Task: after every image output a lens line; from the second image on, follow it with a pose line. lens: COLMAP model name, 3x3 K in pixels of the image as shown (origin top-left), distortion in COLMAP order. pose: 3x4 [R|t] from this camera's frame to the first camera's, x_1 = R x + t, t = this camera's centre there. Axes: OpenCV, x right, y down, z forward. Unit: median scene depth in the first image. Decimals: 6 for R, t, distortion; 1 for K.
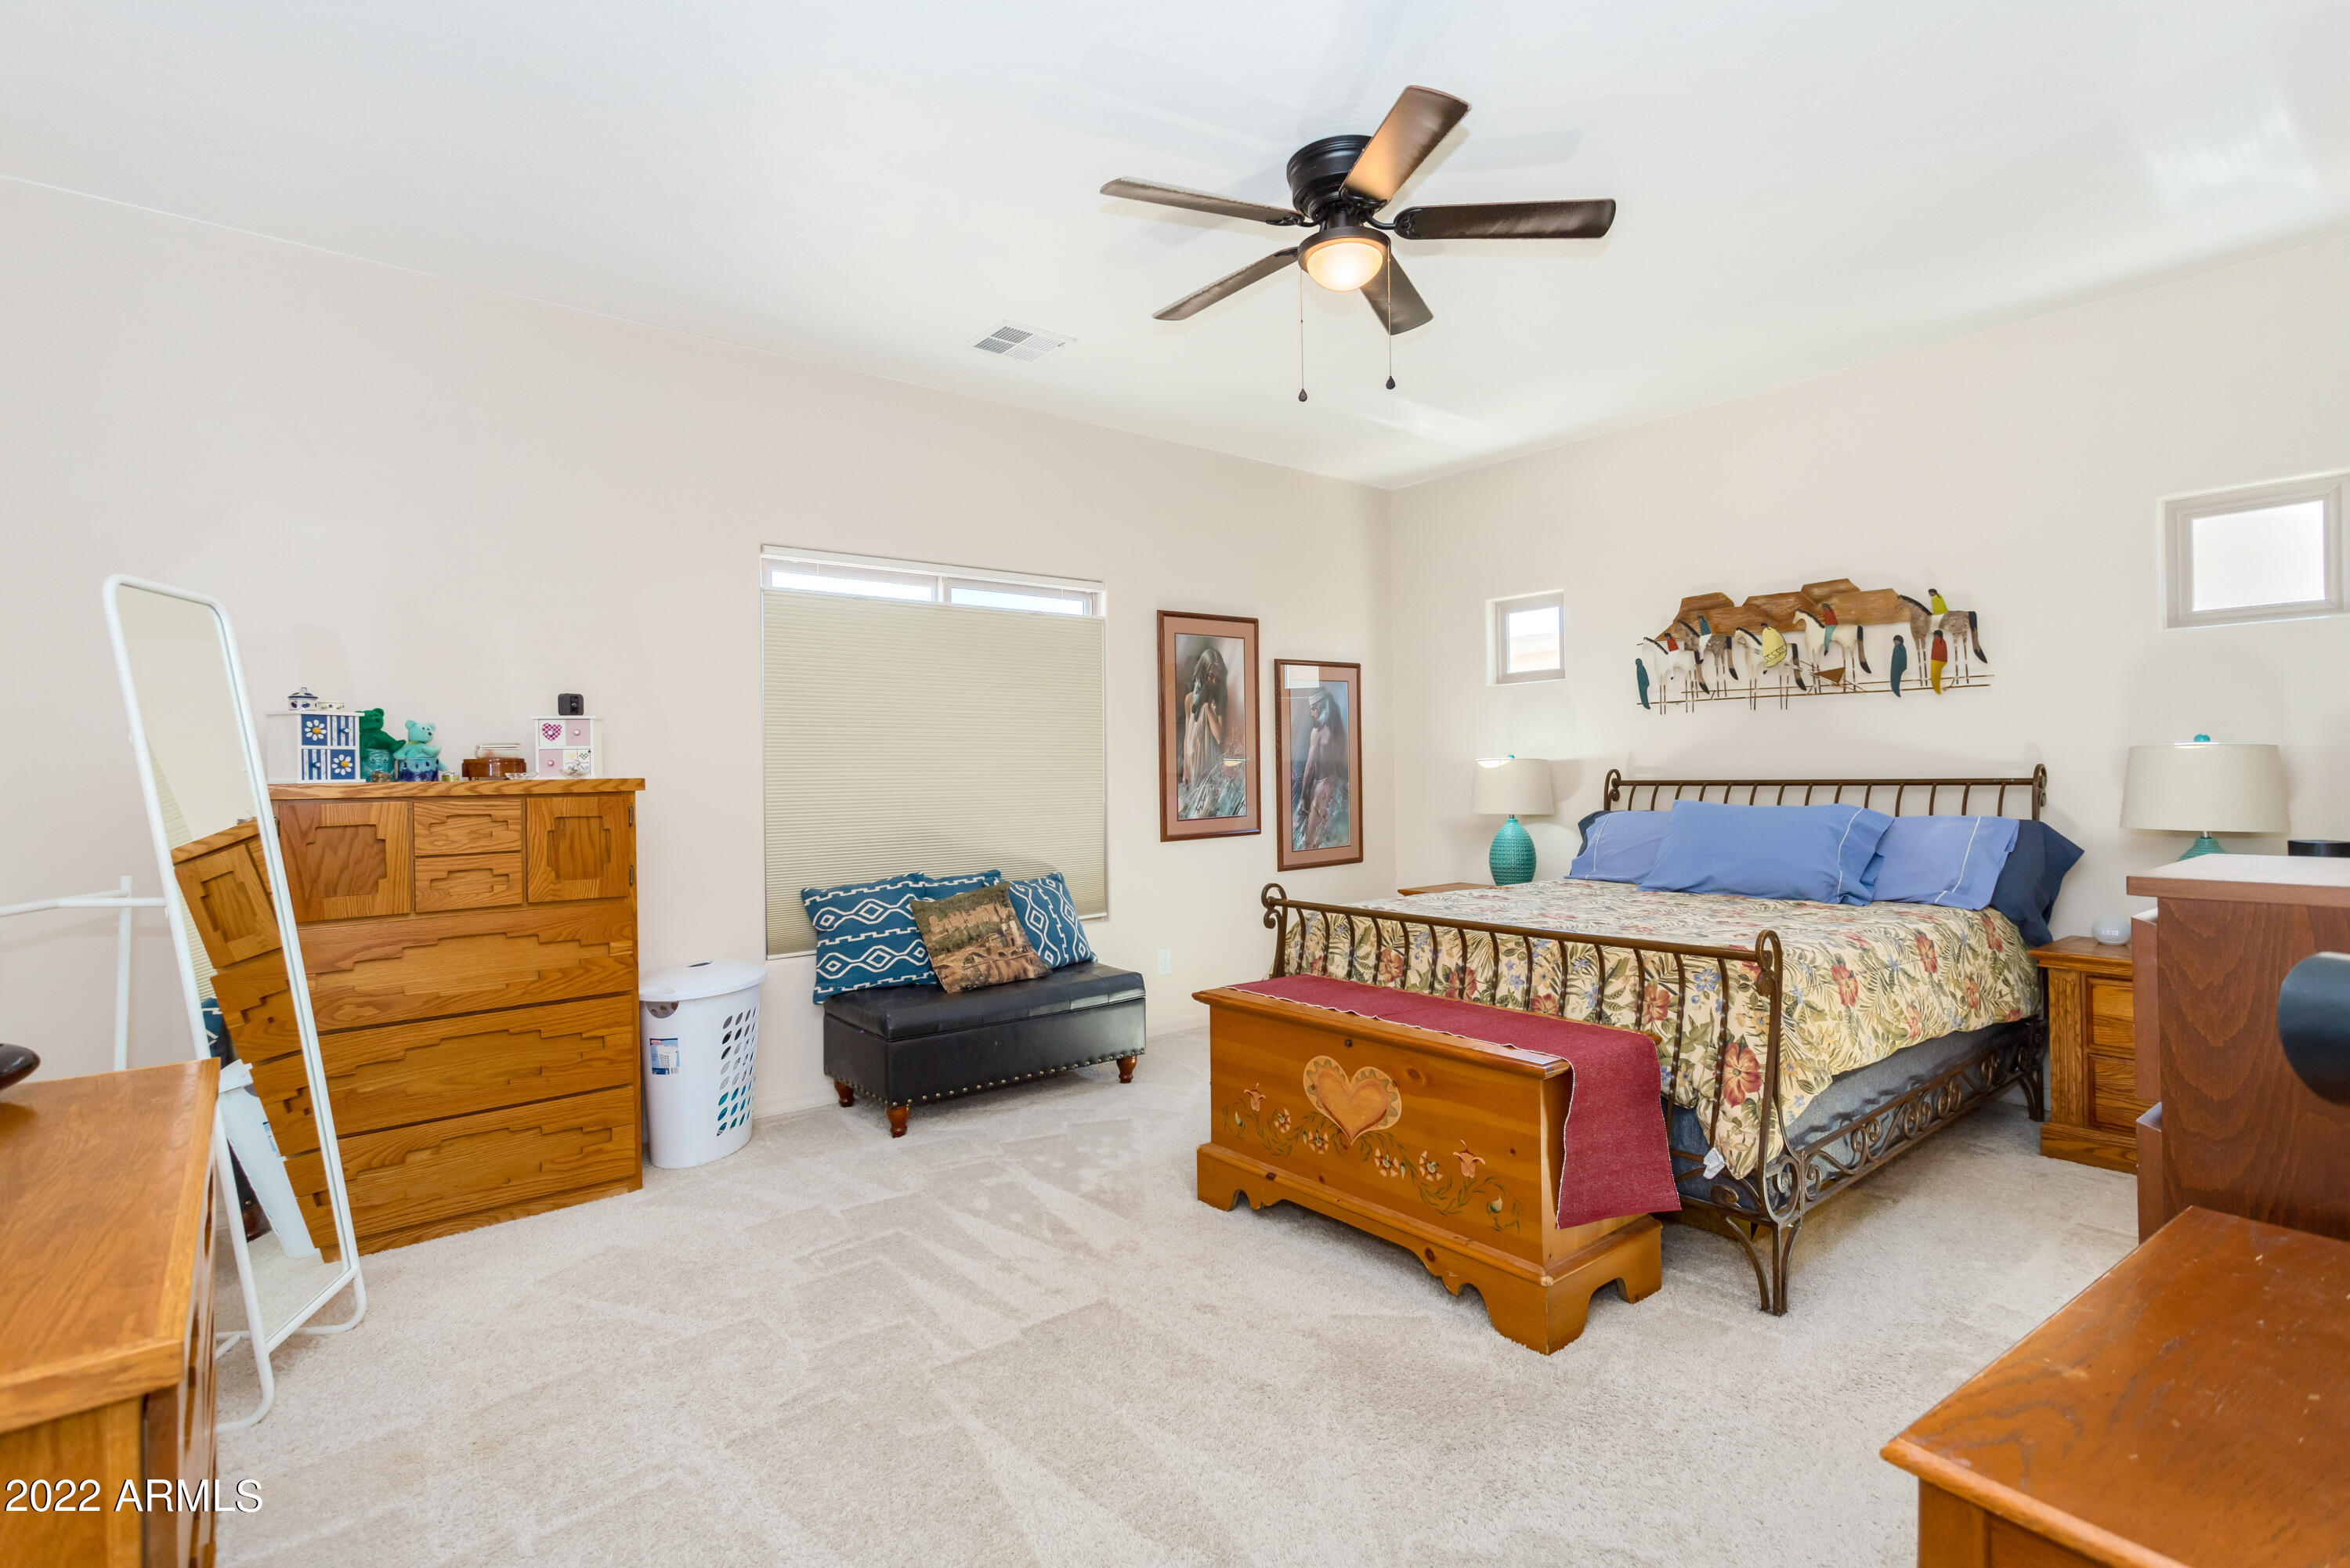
lens RADIAL K [[1126.8, 0, 1188.2], [0, 1126.8, 773.4], [0, 0, 1]] dist [-0.000256, 0.006462]
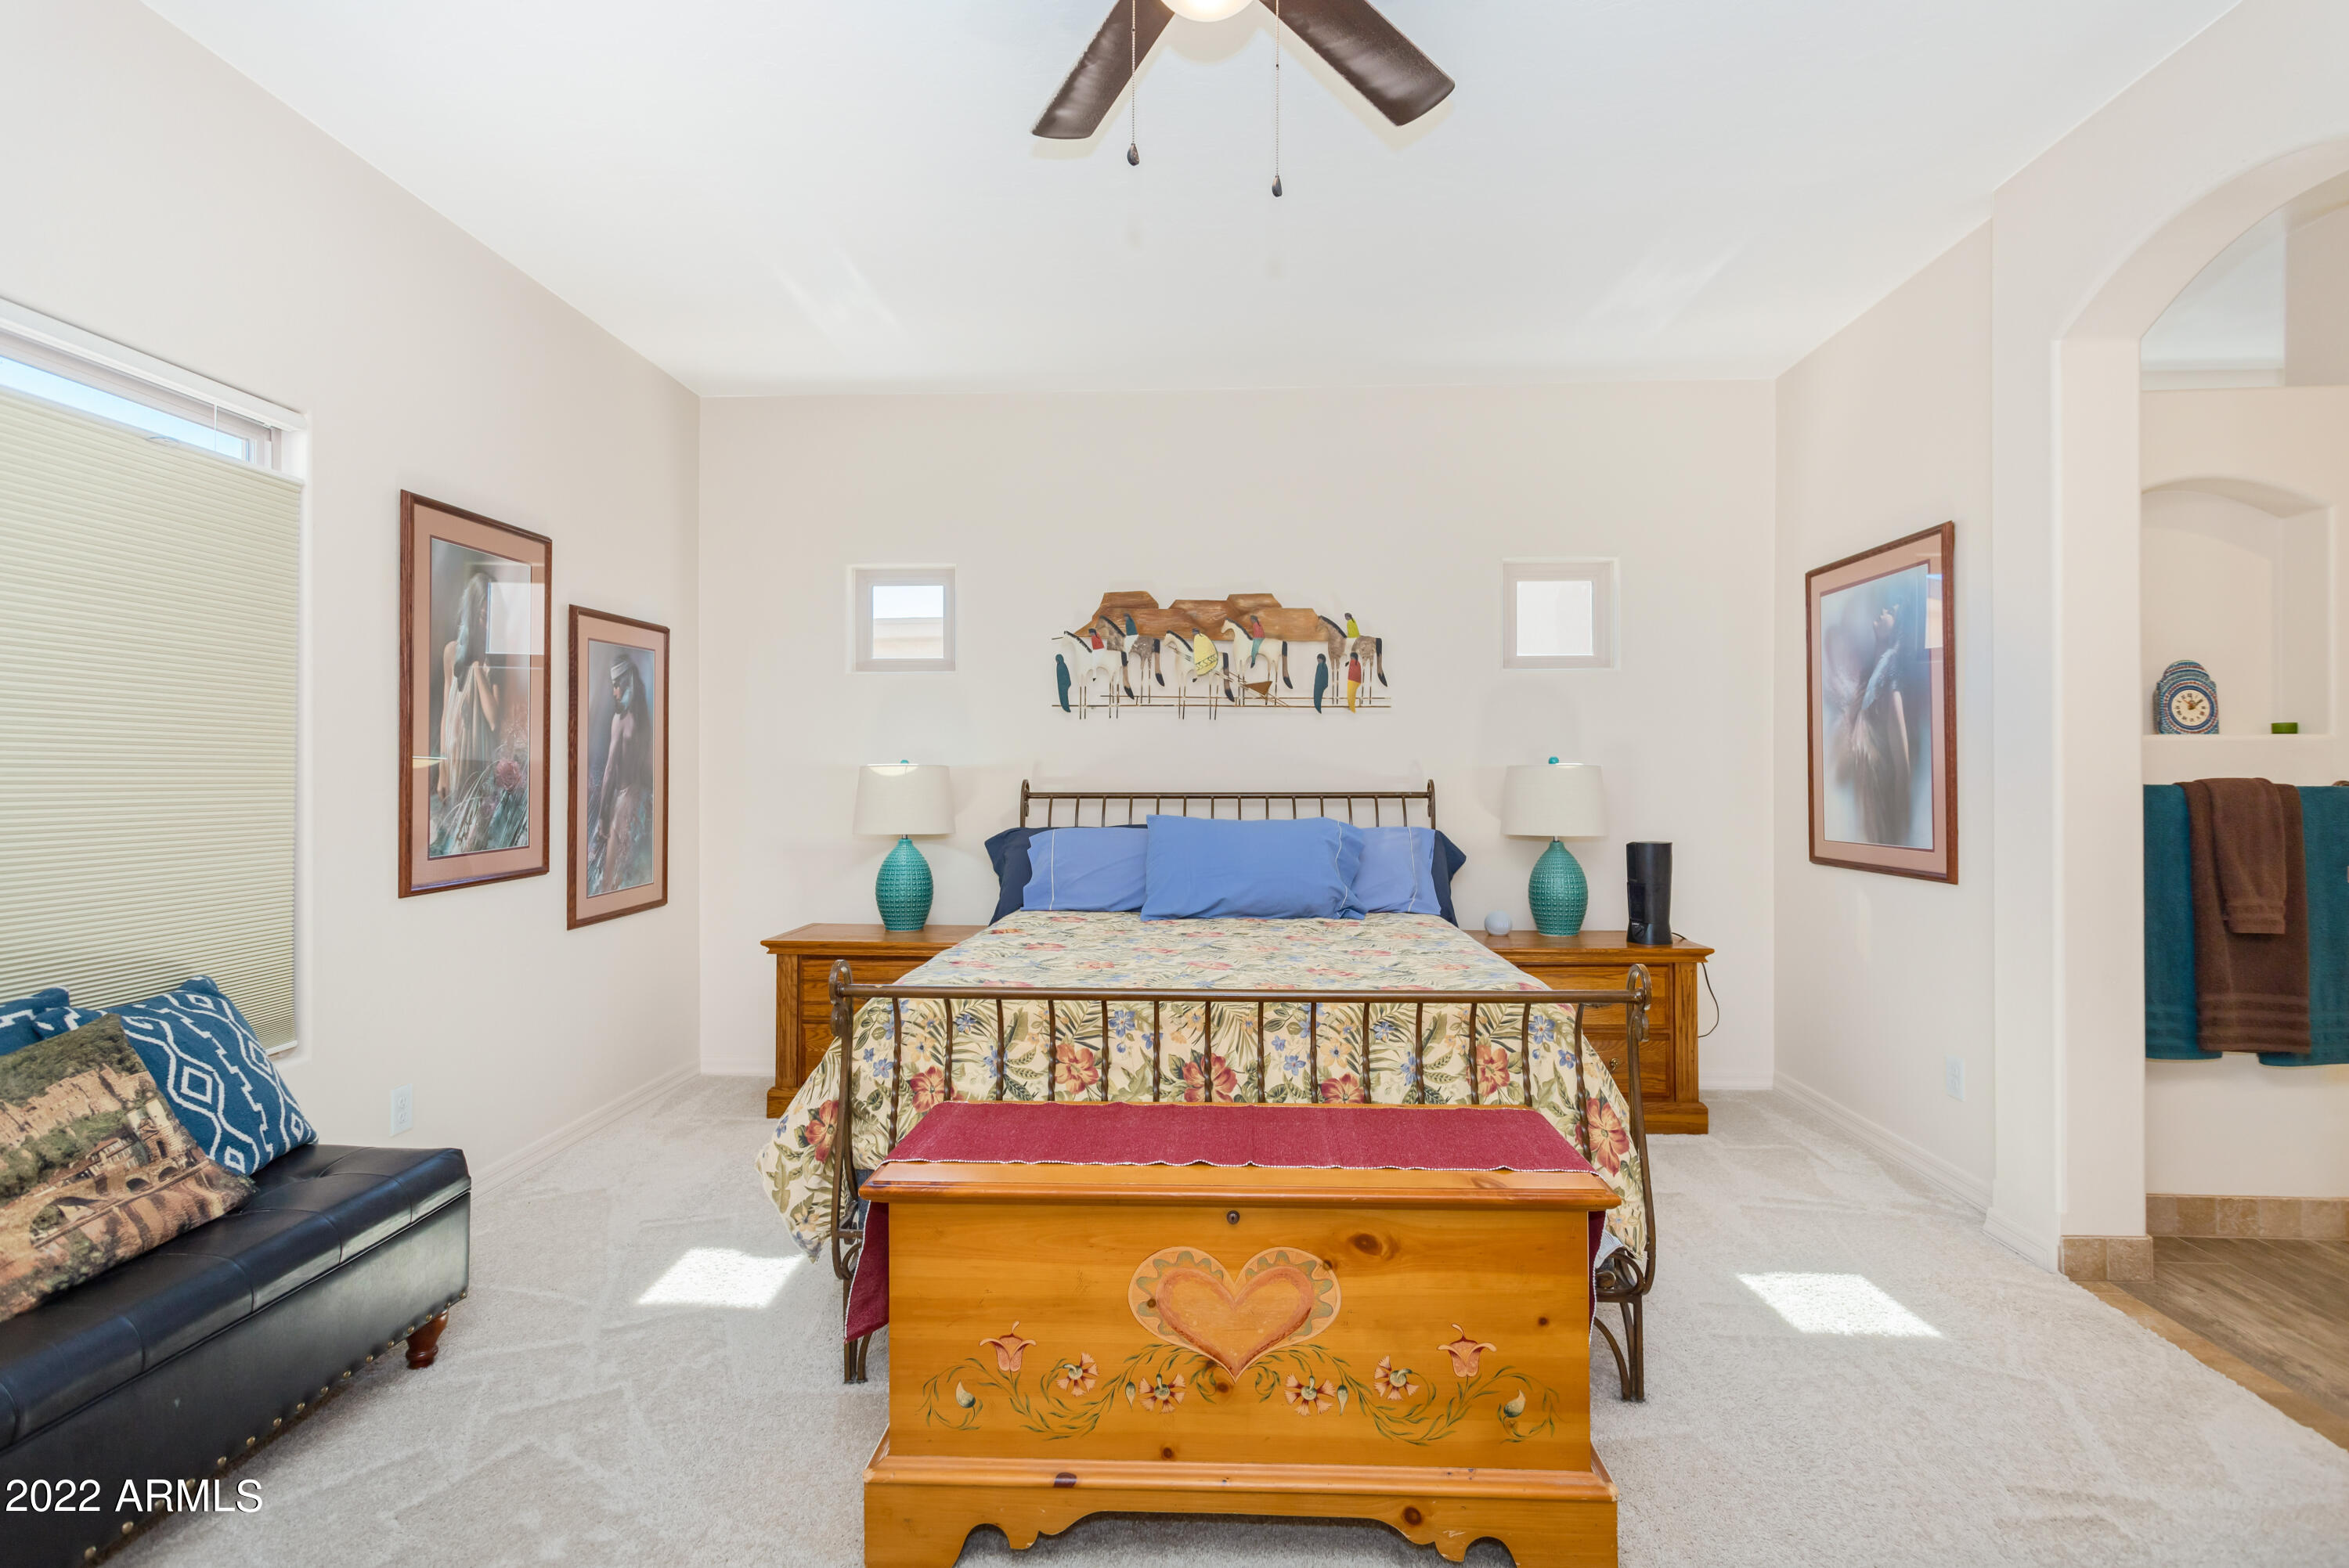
lens RADIAL K [[1126.3, 0, 1187.7], [0, 1126.3, 773.4], [0, 0, 1]] dist [-0.000256, 0.006462]
pose [[0.668701, 0.015249, 0.743375, -0.216388], [-0.008265, 0.999880, -0.013075, 0.002328], [-0.743485, 0.002599, 0.668747, 0.385864]]
